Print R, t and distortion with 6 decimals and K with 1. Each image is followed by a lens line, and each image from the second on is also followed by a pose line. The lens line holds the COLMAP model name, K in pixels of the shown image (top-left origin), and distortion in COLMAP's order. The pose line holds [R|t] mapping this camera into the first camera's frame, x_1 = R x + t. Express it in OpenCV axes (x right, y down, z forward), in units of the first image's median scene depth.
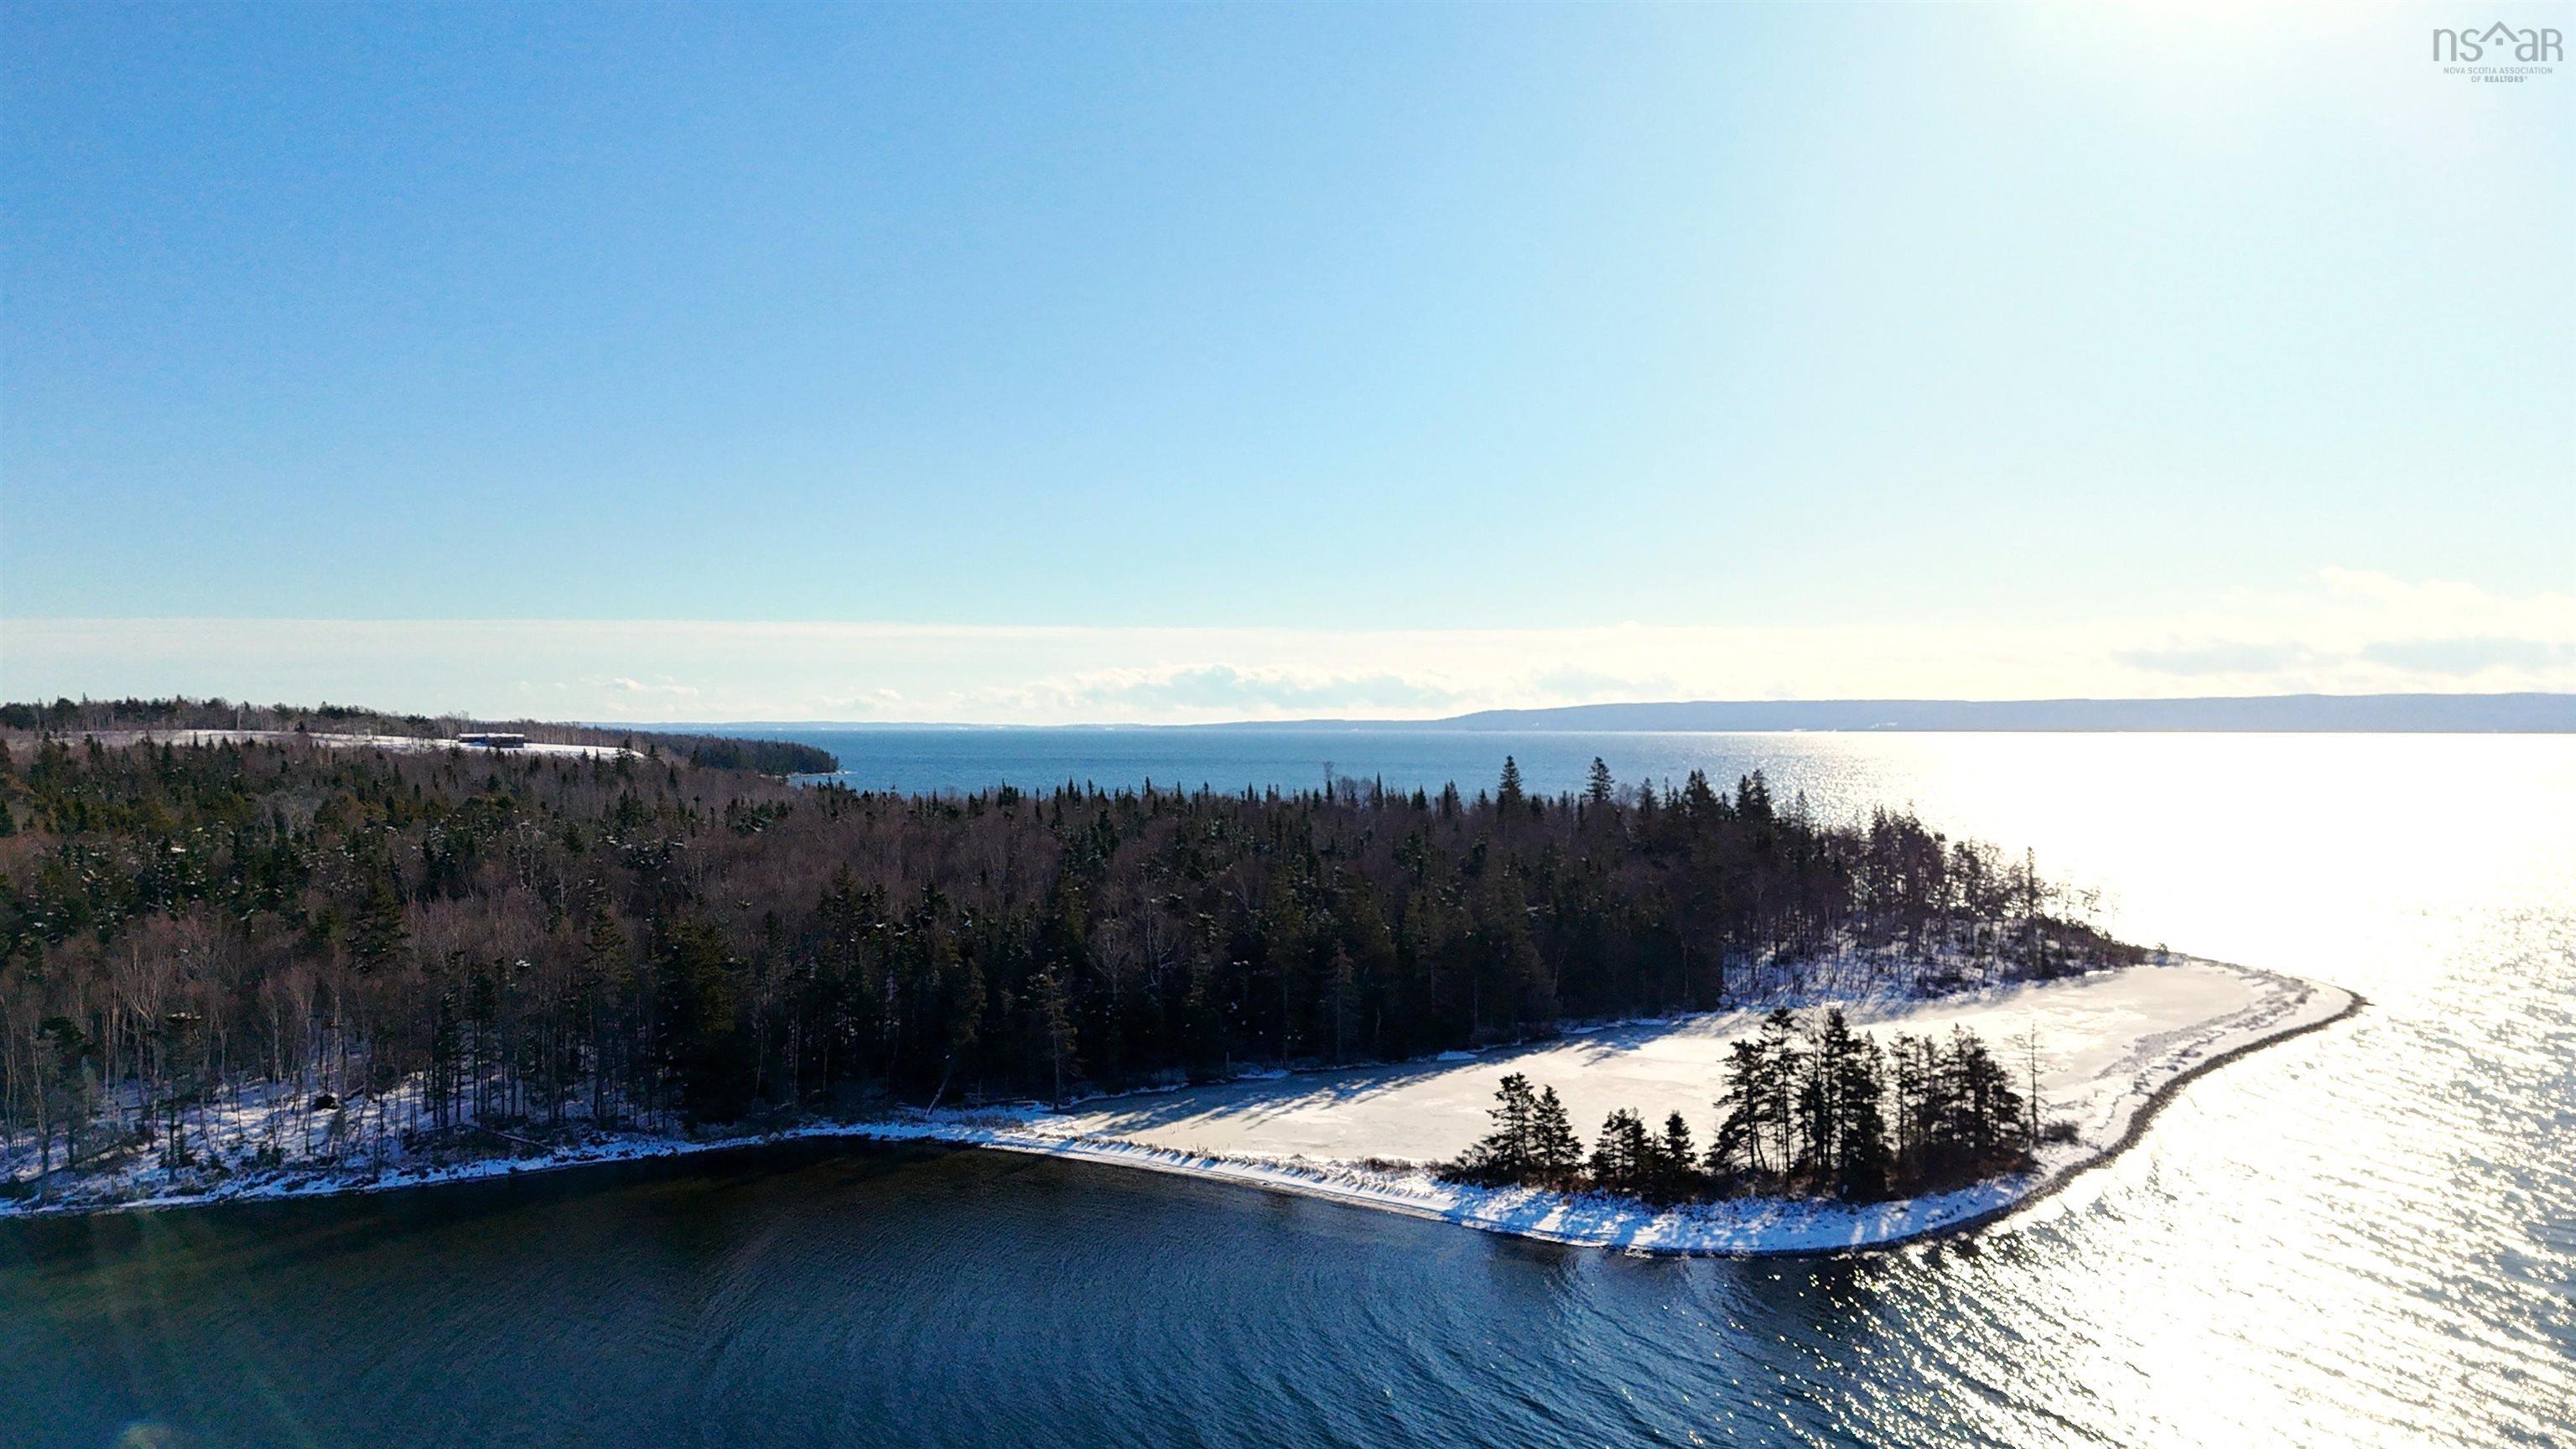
lens RADIAL K [[1830.5, 0, 1288.0], [0, 1830.5, 724.5], [0, 0, 1]] dist [0.053976, -0.001439]
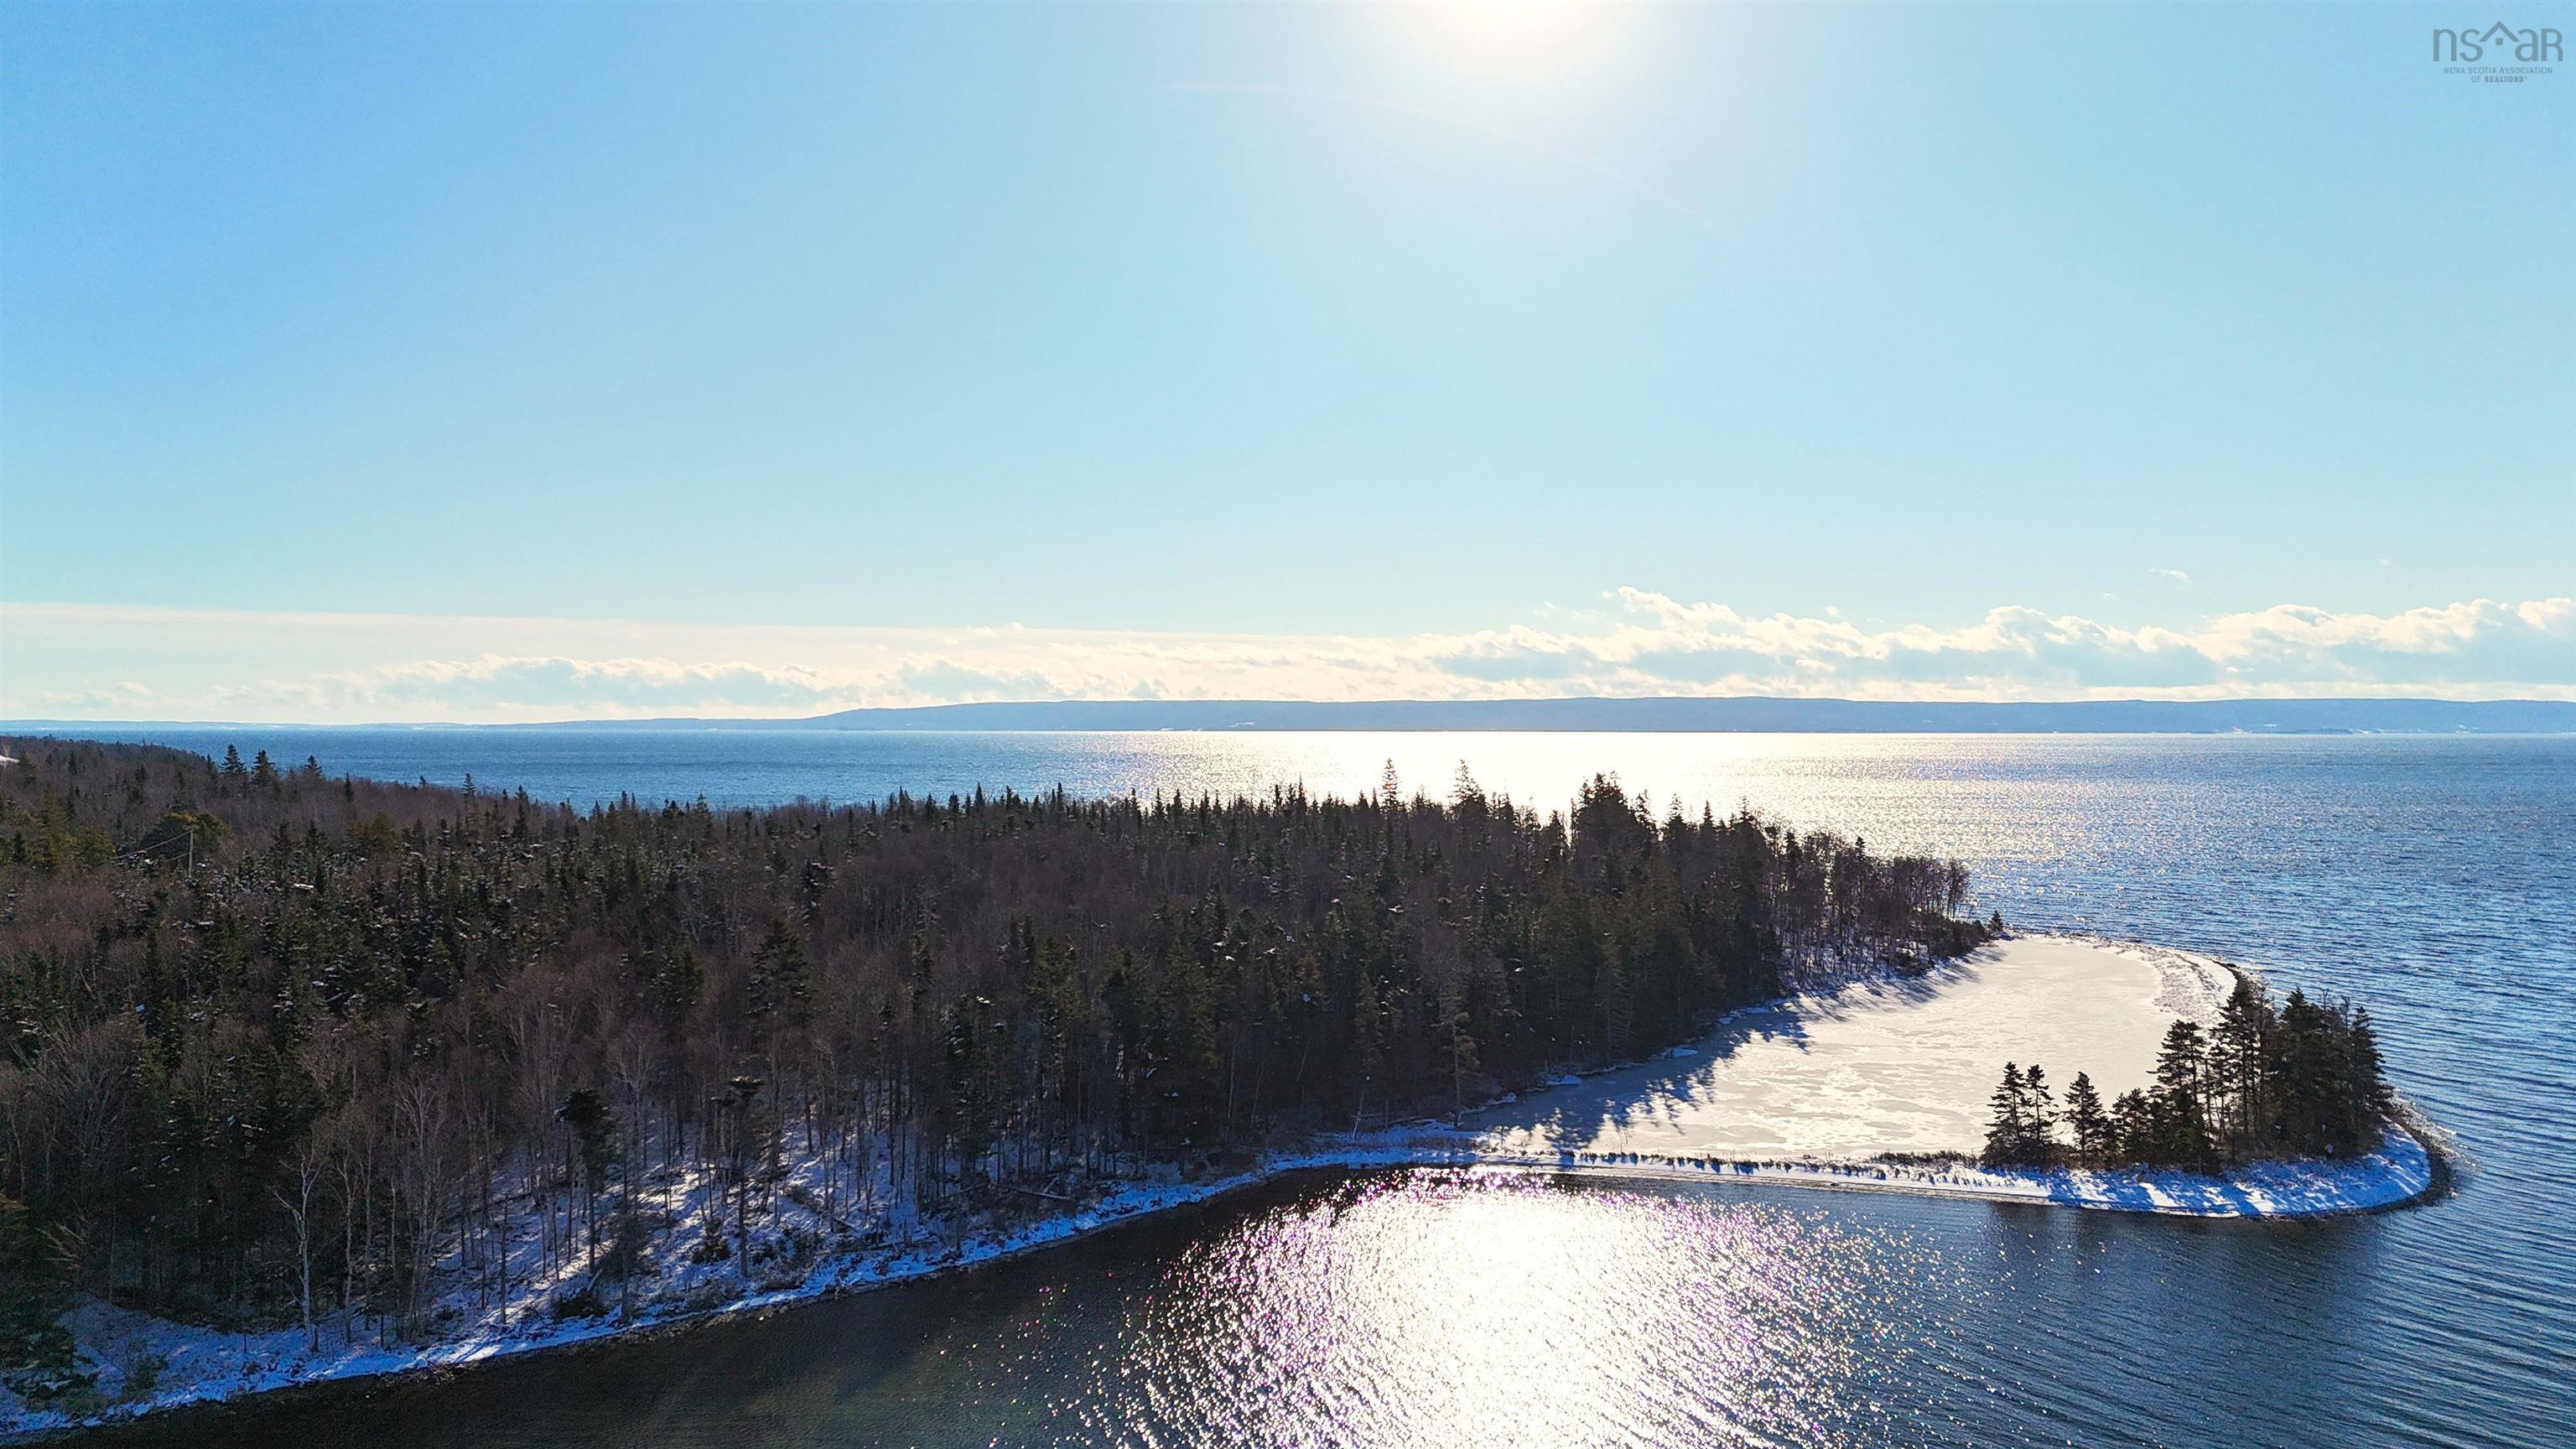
lens RADIAL K [[1837.9, 0, 1288.0], [0, 1837.9, 724.5], [0, 0, 1]] dist [0.096317, -0.003445]
pose [[0.943122, 0.000294, 0.332448, -0.114949], [-0.000371, 1.000000, 0.000169, -0.000854], [-0.332448, -0.000282, 0.943122, 0.022351]]
